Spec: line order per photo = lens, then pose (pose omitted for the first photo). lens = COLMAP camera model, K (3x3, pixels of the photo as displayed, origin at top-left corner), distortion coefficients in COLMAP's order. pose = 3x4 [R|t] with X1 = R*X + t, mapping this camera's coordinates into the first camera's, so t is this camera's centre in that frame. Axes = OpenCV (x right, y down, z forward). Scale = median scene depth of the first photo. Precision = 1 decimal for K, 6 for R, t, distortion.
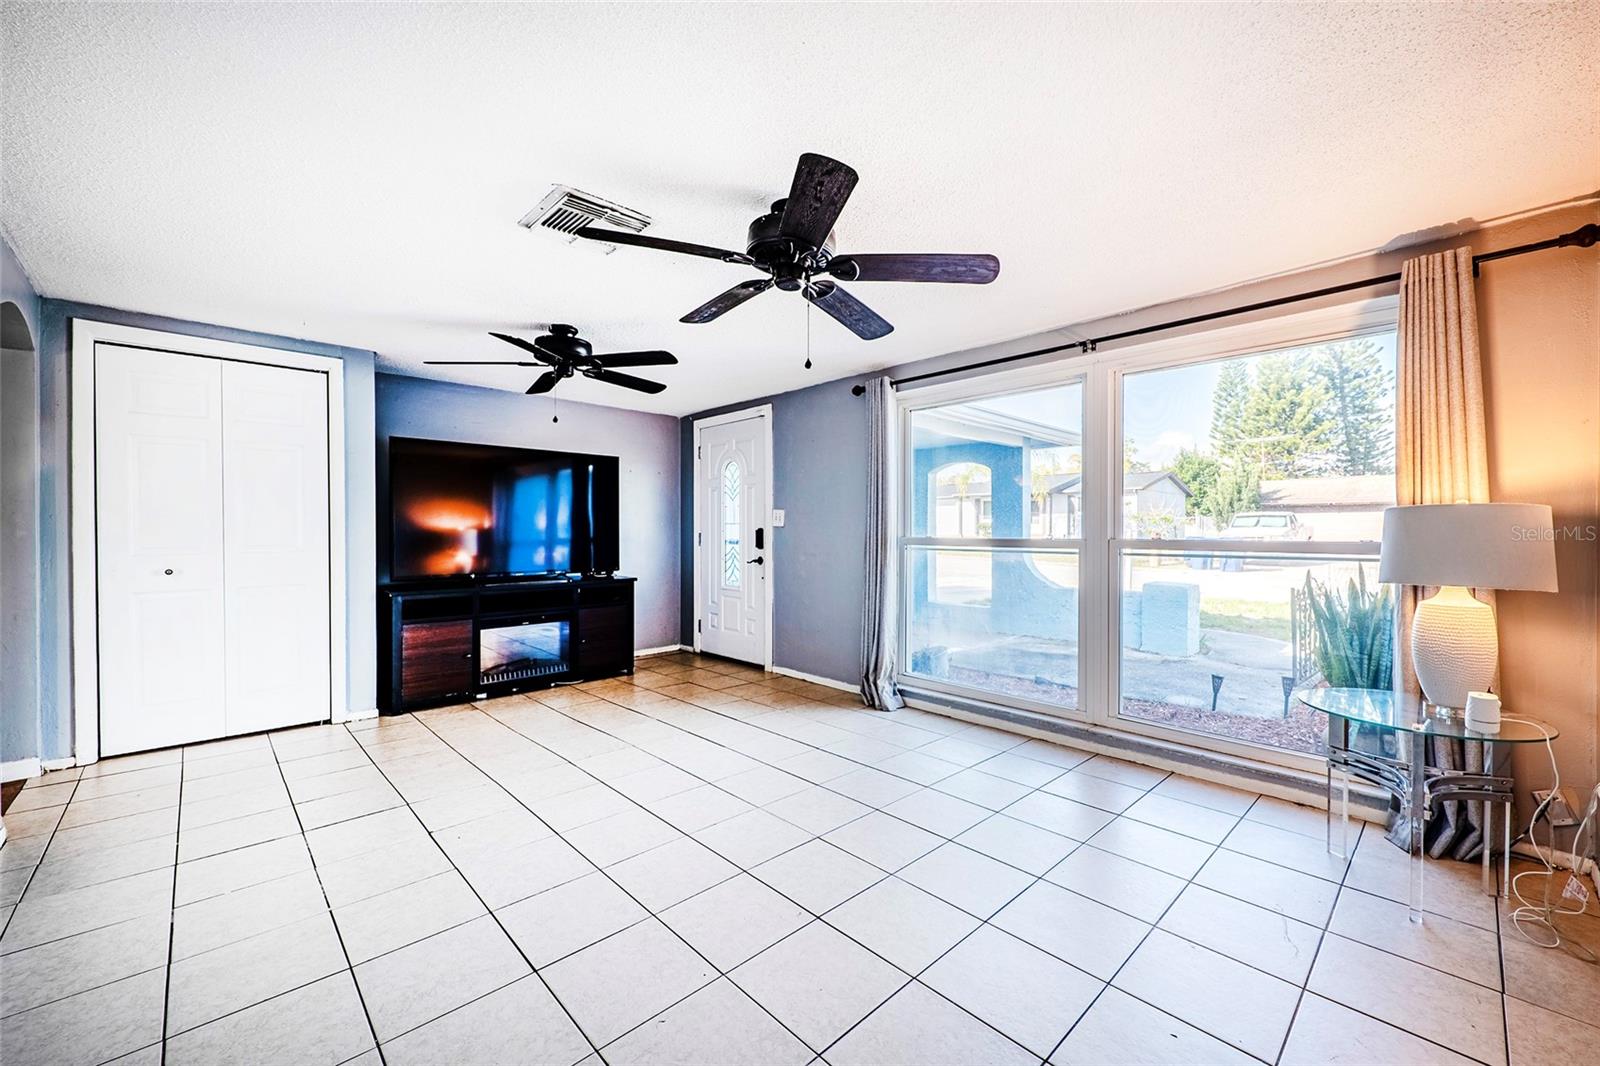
lens RADIAL K [[634.4, 0, 800.5], [0, 634.4, 533.1], [0, 0, 1]] dist [0.005091, -0.002576]
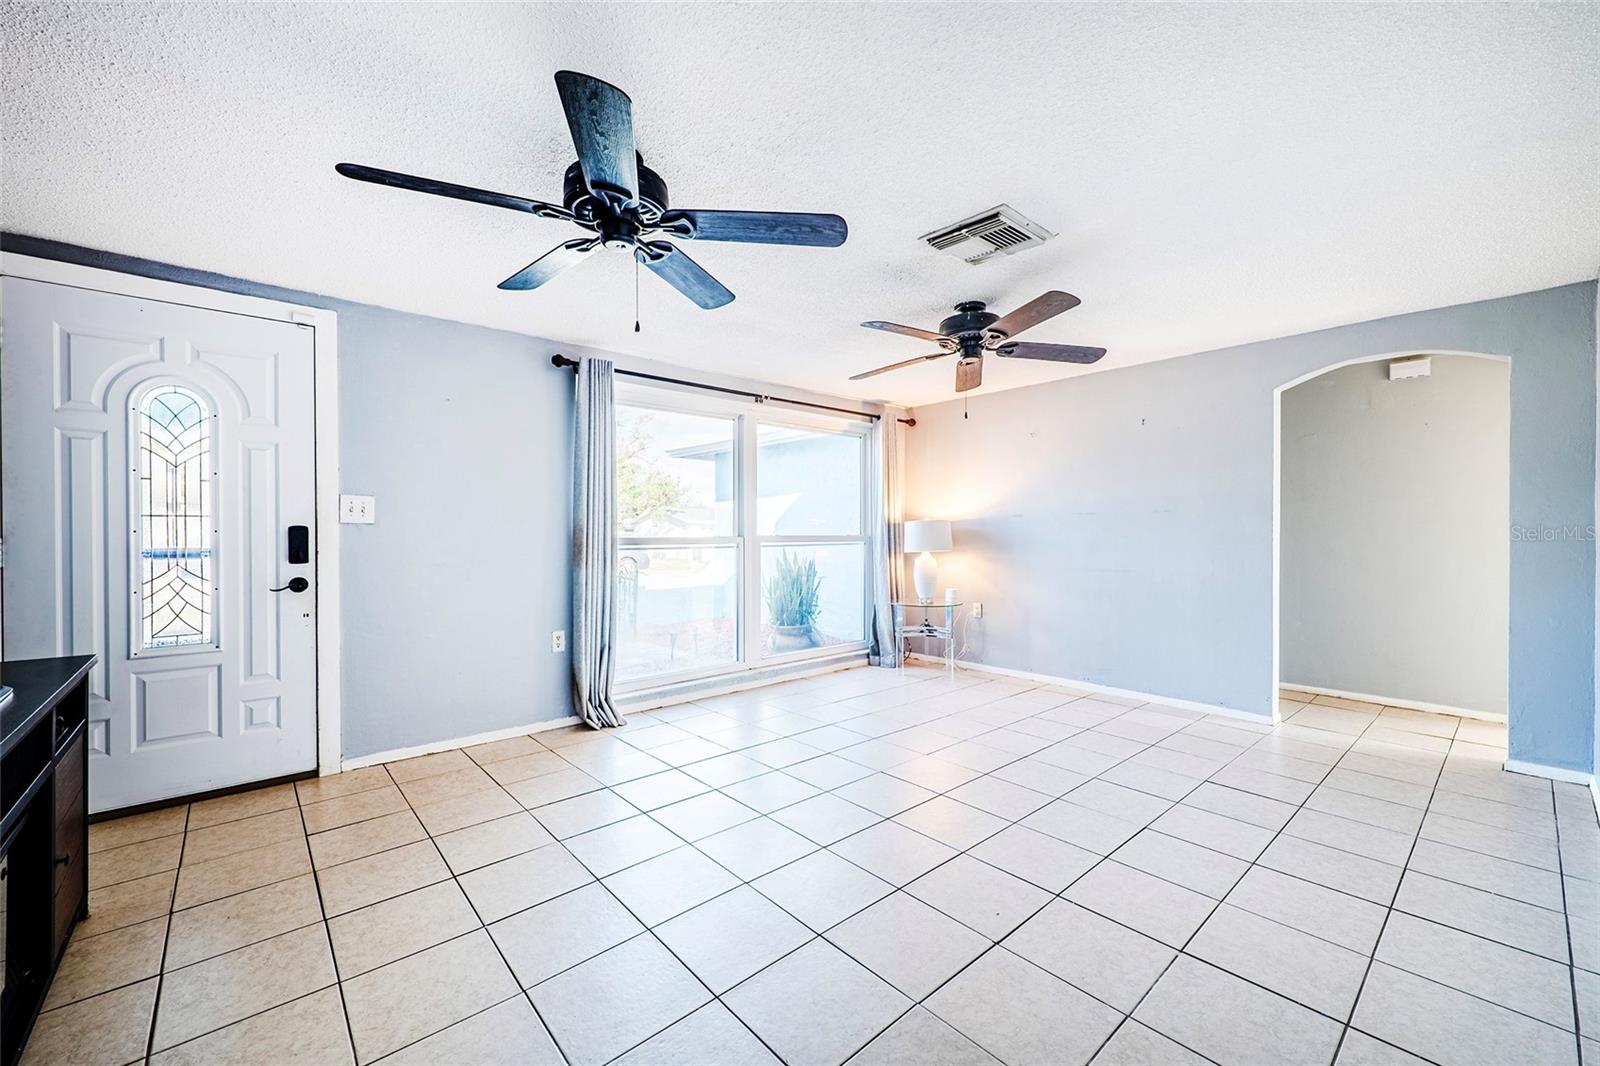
lens RADIAL K [[634.4, 0, 799.5], [0, 634.4, 533.3], [0, 0, 1]] dist [0.005091, -0.002576]
pose [[0.045023, -0.004036, 0.998978, -0.570751], [0.004250, 0.999984, 0.003848, -0.001623], [-0.998977, 0.004073, 0.045039, 0.513817]]
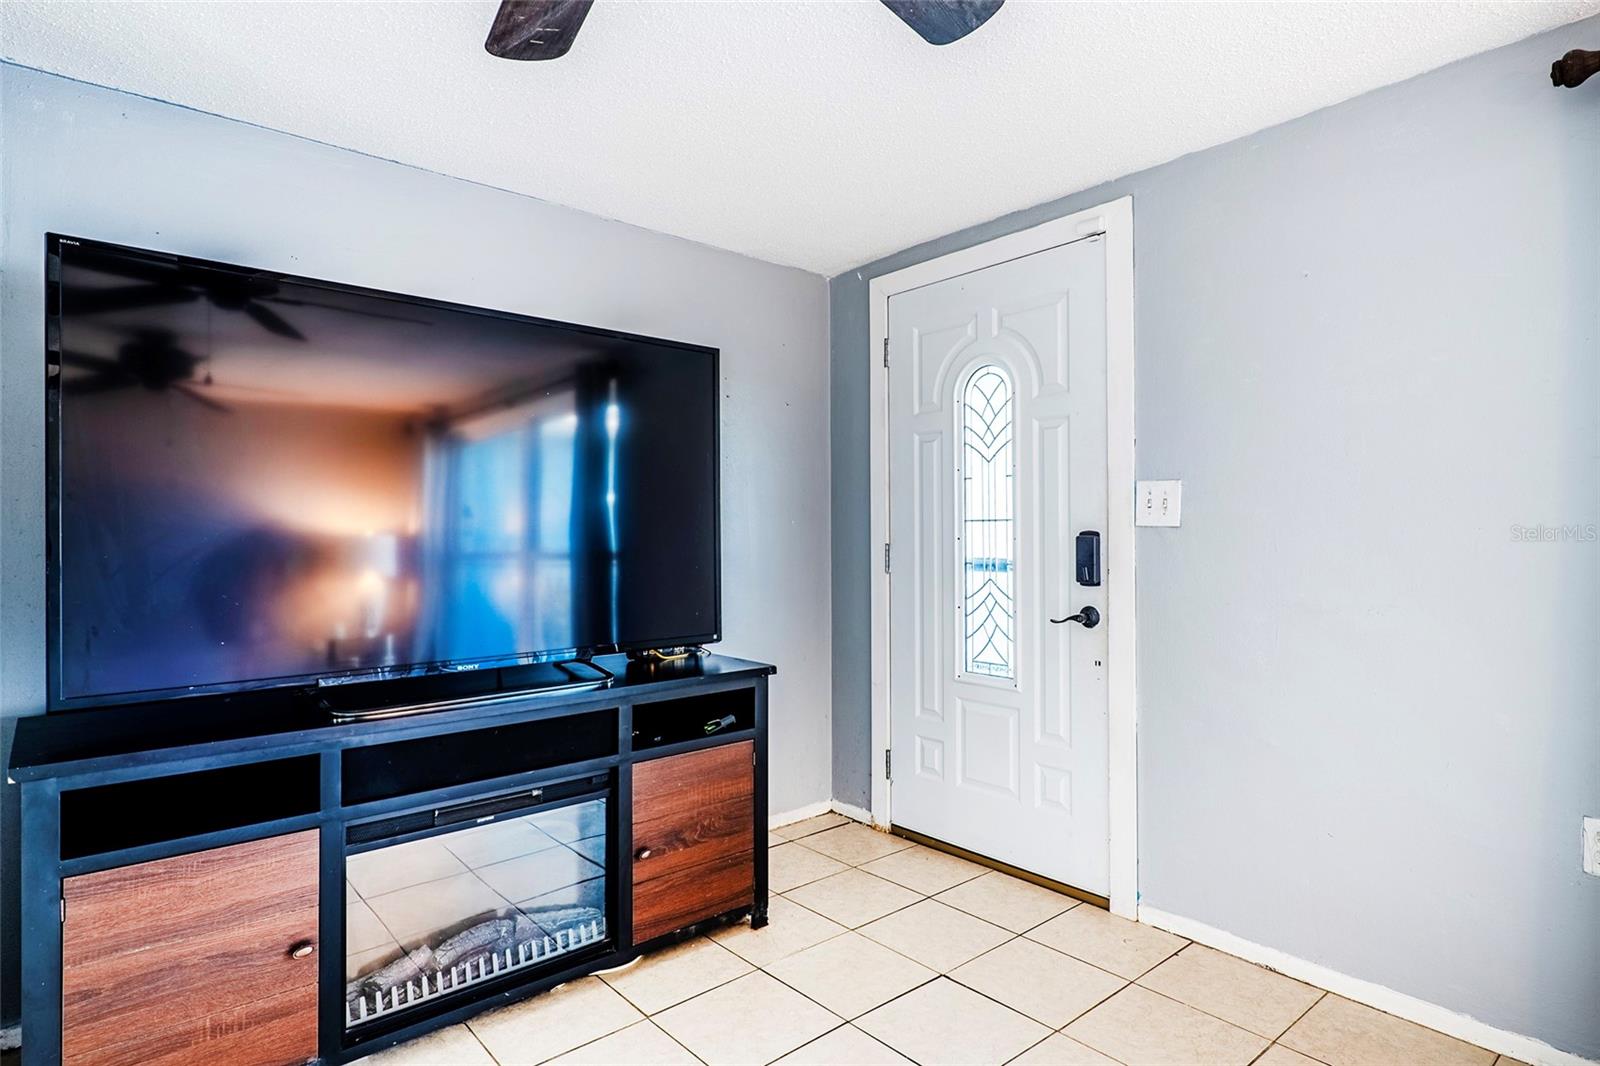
lens RADIAL K [[850.2, 0, 796.1], [0, 850.2, 532.8], [0, 0, 1]] dist [-0.009275, 0.000009]
pose [[0.998207, -0.002665, -0.059797, -0.198309], [0.002475, 0.999992, -0.003260, -0.005439], [0.059805, 0.003107, 0.998205, 0.461234]]
